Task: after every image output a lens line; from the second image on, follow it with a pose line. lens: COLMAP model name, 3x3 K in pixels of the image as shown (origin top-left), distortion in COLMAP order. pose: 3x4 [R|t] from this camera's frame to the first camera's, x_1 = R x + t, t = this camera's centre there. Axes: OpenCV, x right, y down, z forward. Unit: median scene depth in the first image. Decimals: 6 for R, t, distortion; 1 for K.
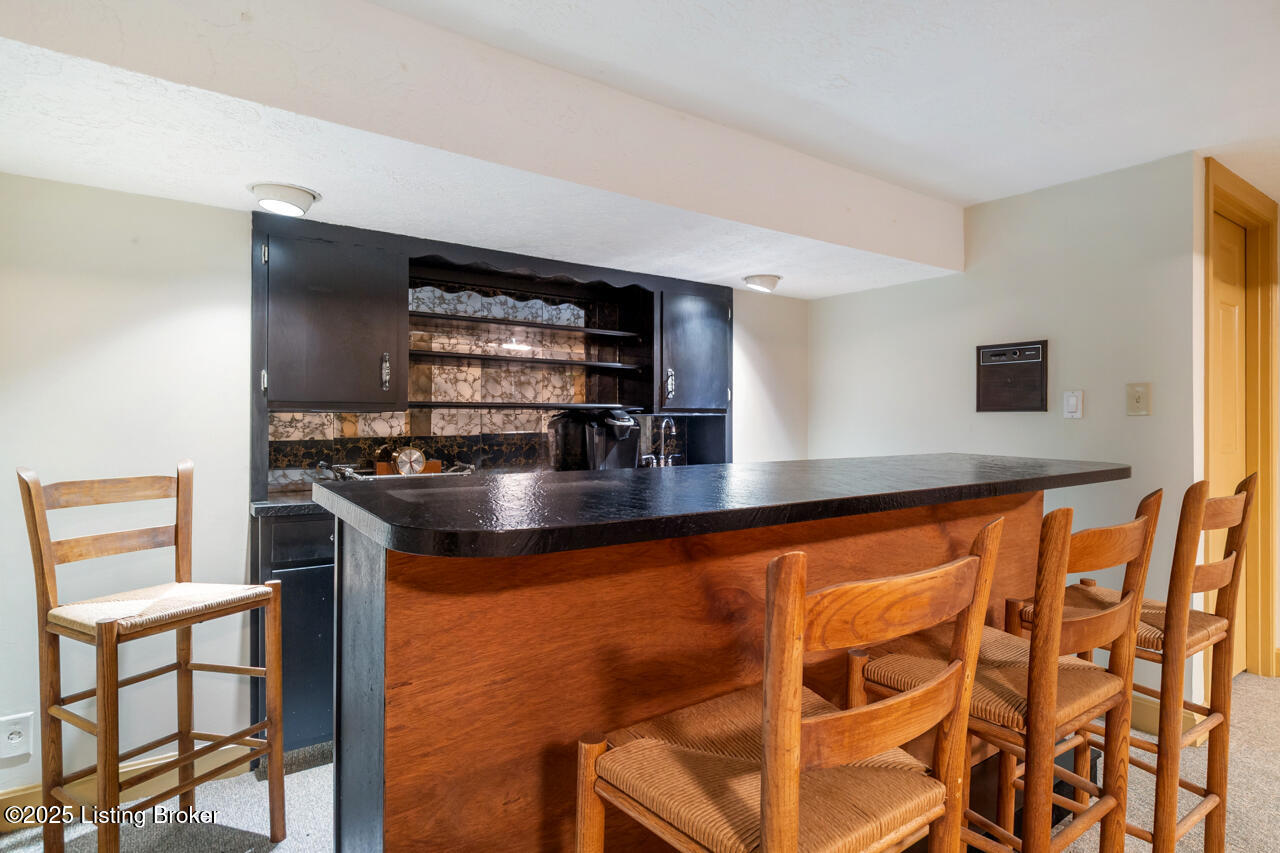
lens RADIAL K [[683.0, 0, 632.5], [0, 683.0, 423.3], [0, 0, 1]] dist [0.004889, 0.000830]
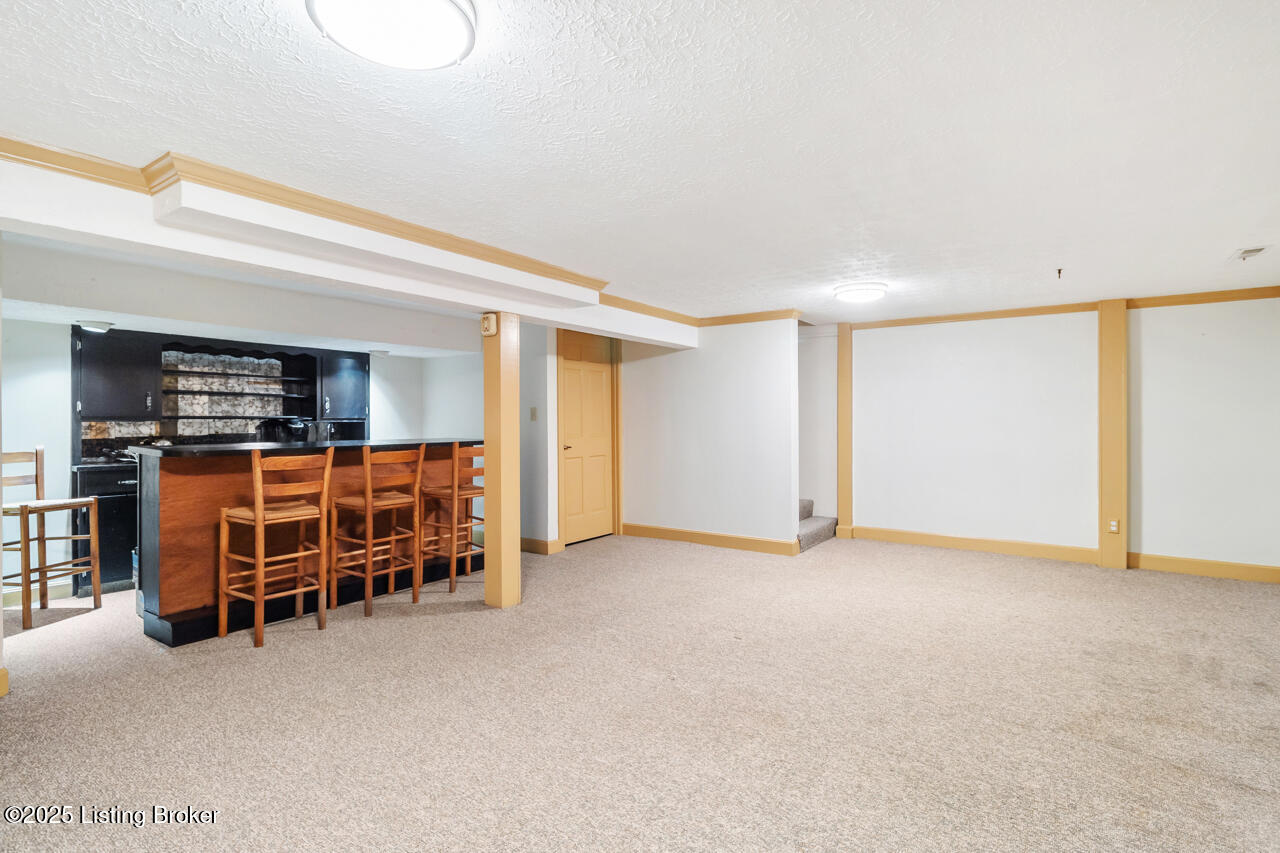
lens RADIAL K [[628.9, 0, 649.3], [0, 628.9, 423.7], [0, 0, 1]] dist [-0.002534, -0.001226]
pose [[0.937782, -0.007681, 0.347140, 0.309064], [0.009631, 0.999946, -0.003894, 0.009206], [-0.347091, 0.006995, 0.937805, -1.015120]]
